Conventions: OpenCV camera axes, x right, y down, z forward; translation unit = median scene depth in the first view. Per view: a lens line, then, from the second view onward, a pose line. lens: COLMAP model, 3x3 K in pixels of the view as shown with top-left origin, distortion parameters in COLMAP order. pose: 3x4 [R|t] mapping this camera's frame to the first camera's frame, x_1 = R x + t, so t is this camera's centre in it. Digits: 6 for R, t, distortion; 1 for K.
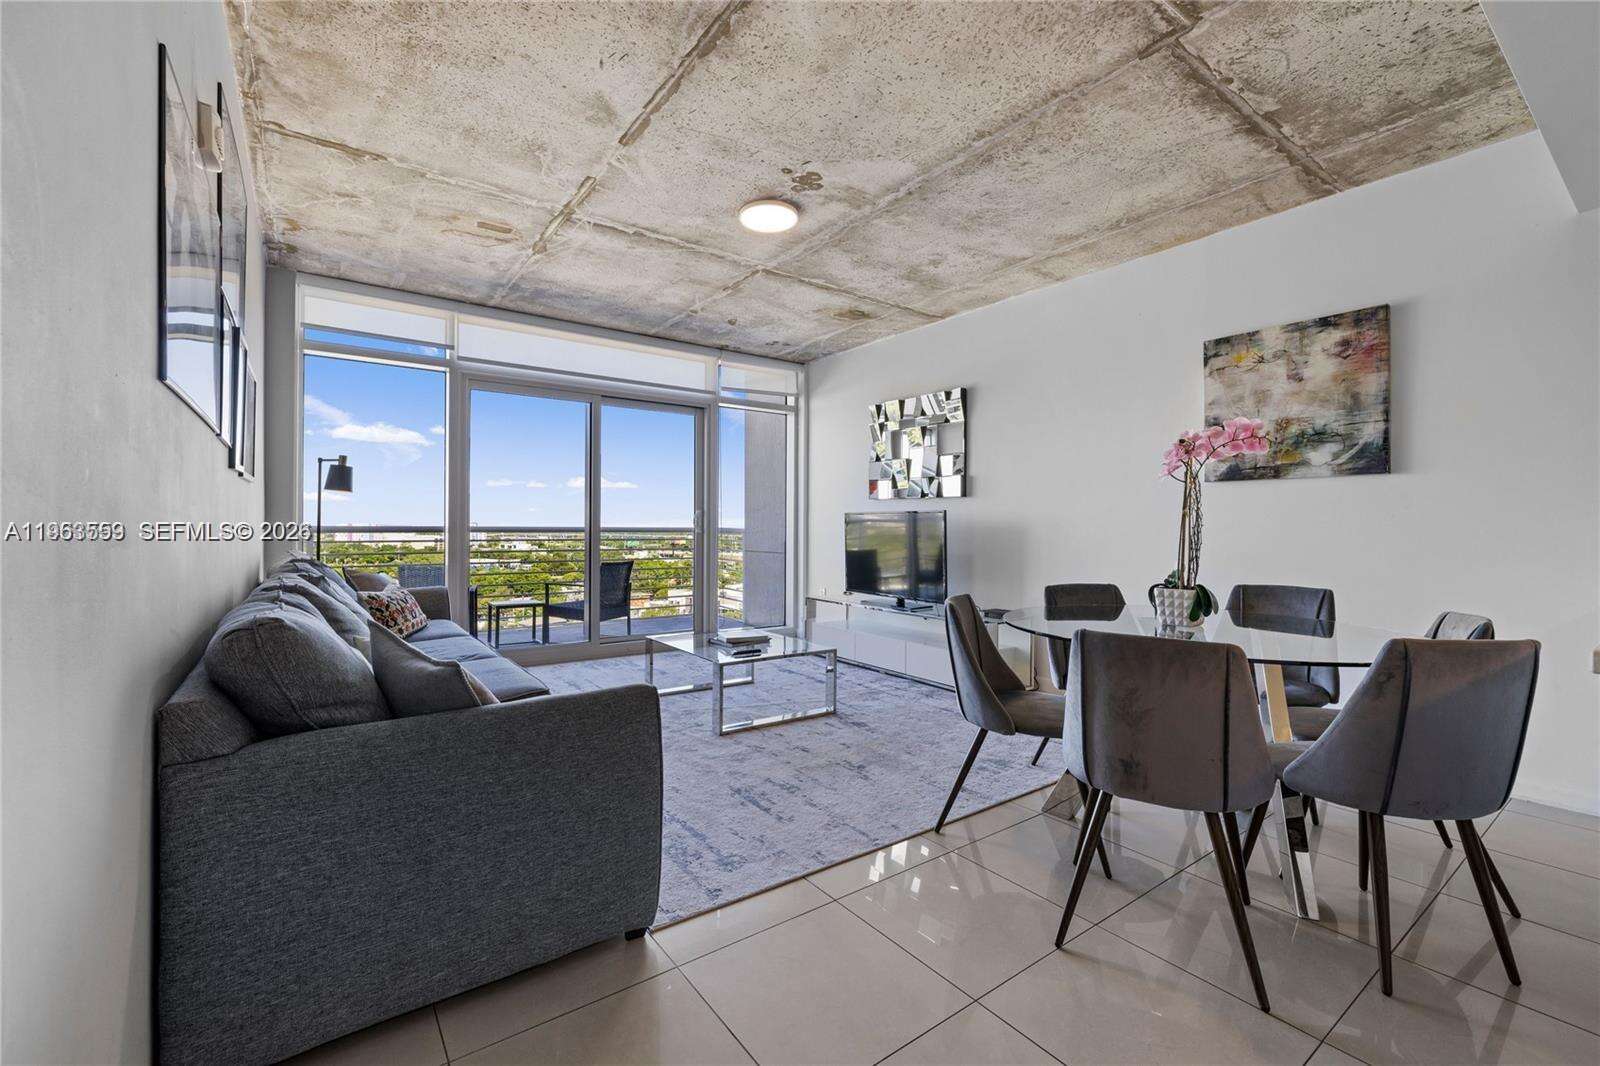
lens RADIAL K [[671.8, 0, 795.8], [0, 671.8, 526.2], [0, 0, 1]] dist [0.000380, 0.000086]
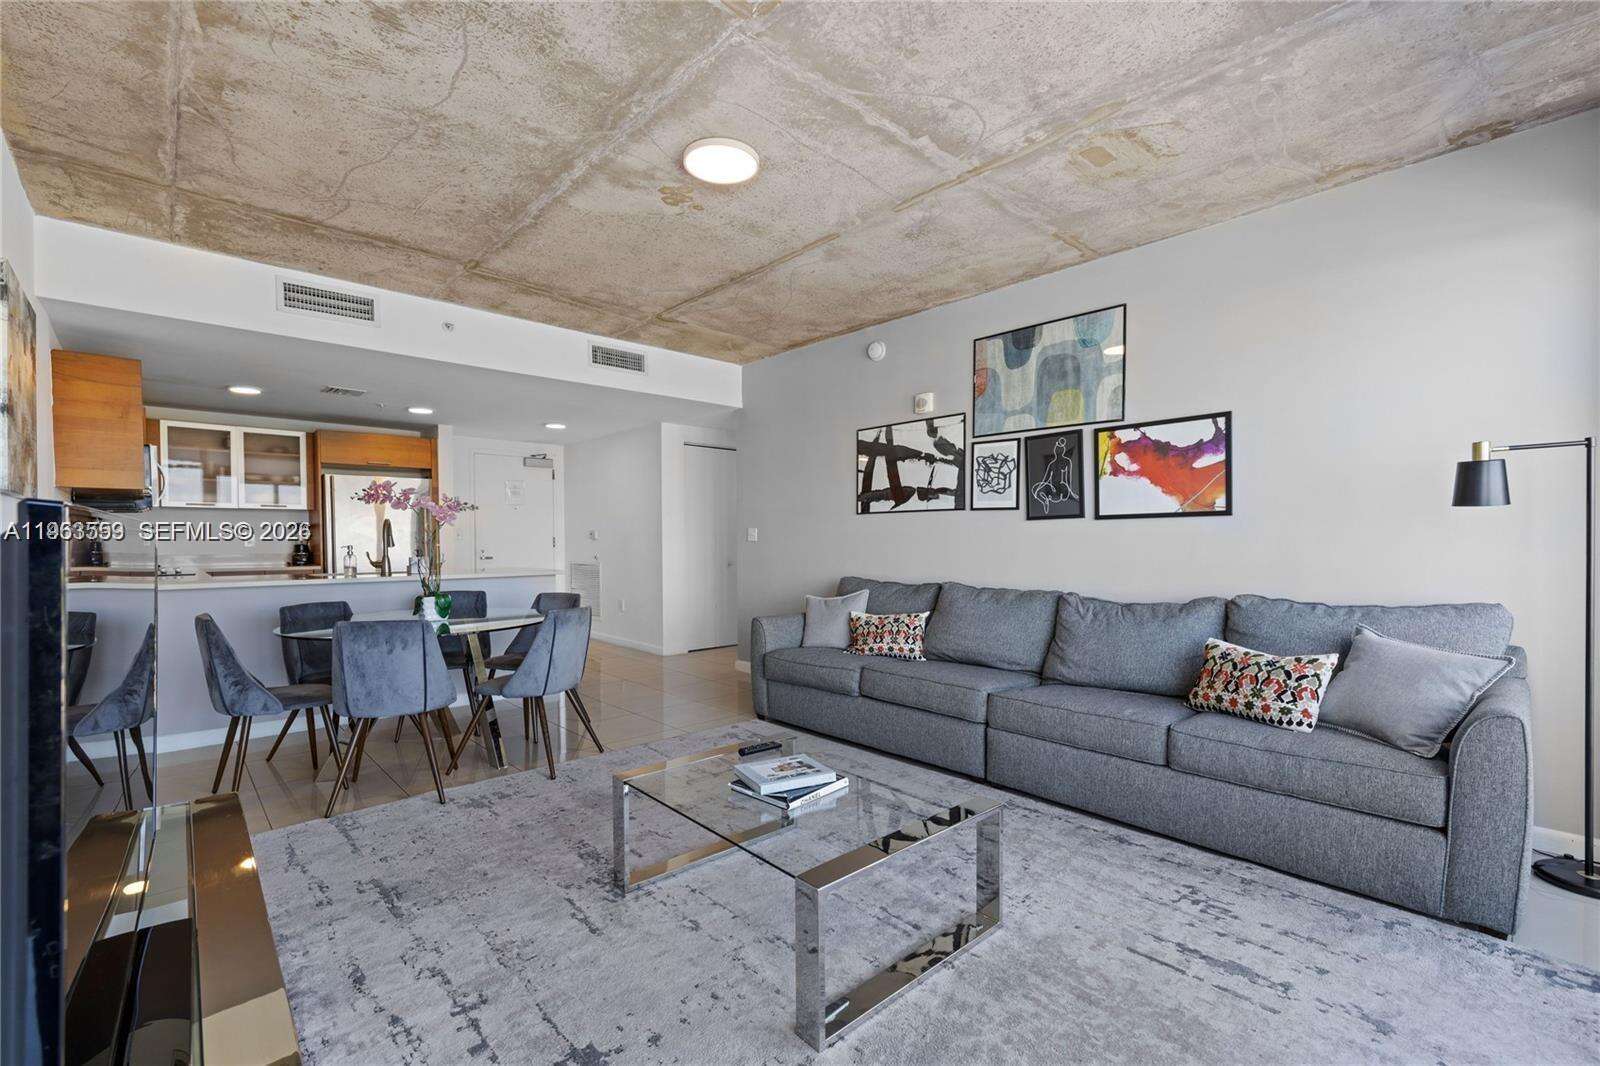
lens RADIAL K [[685.2, 0, 787.4], [0, 685.2, 555.3], [0, 0, 1]] dist [-0.000455, -0.000088]
pose [[-0.993875, 0.001447, -0.110498, -0.022861], [-0.001241, 0.999705, 0.024252, -0.021168], [0.110501, 0.024241, -0.993580, 1.465656]]
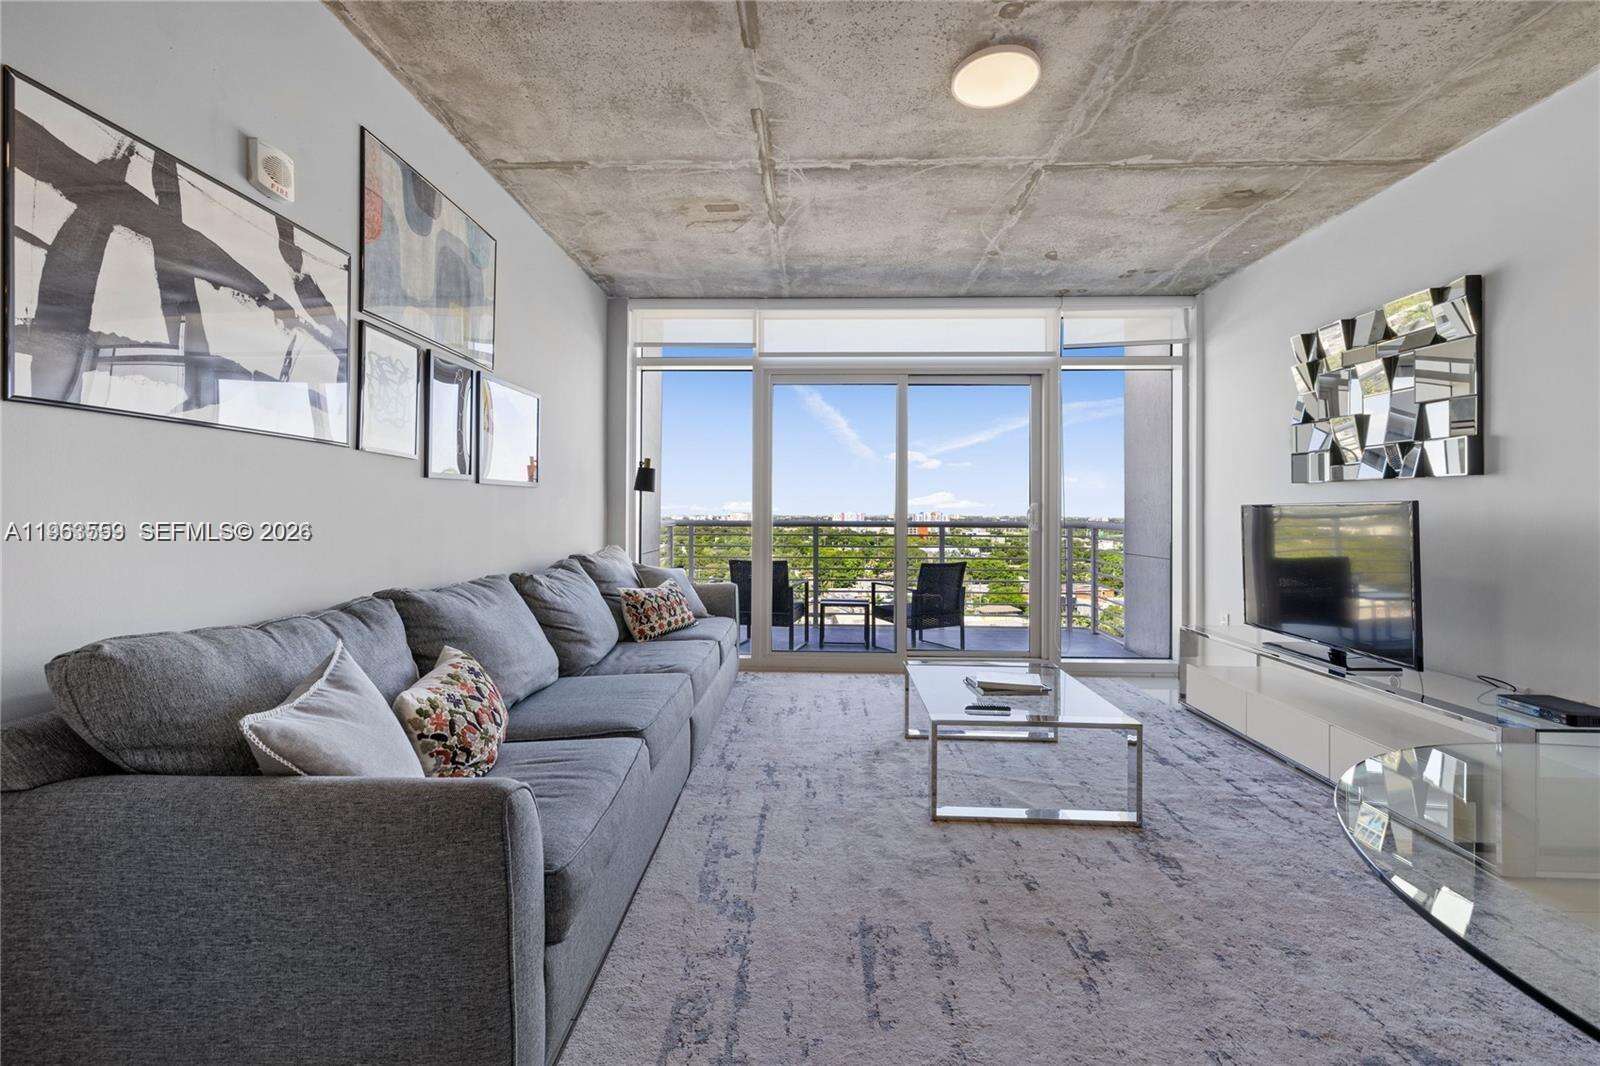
lens RADIAL K [[676.2, 0, 793.1], [0, 676.2, 509.8], [0, 0, 1]] dist [0.002051, 0.000376]
pose [[0.790445, -0.004580, -0.612516, 0.175449], [-0.000131, 0.999971, -0.007647, -0.013510], [0.612533, 0.006125, 0.790422, 0.269793]]
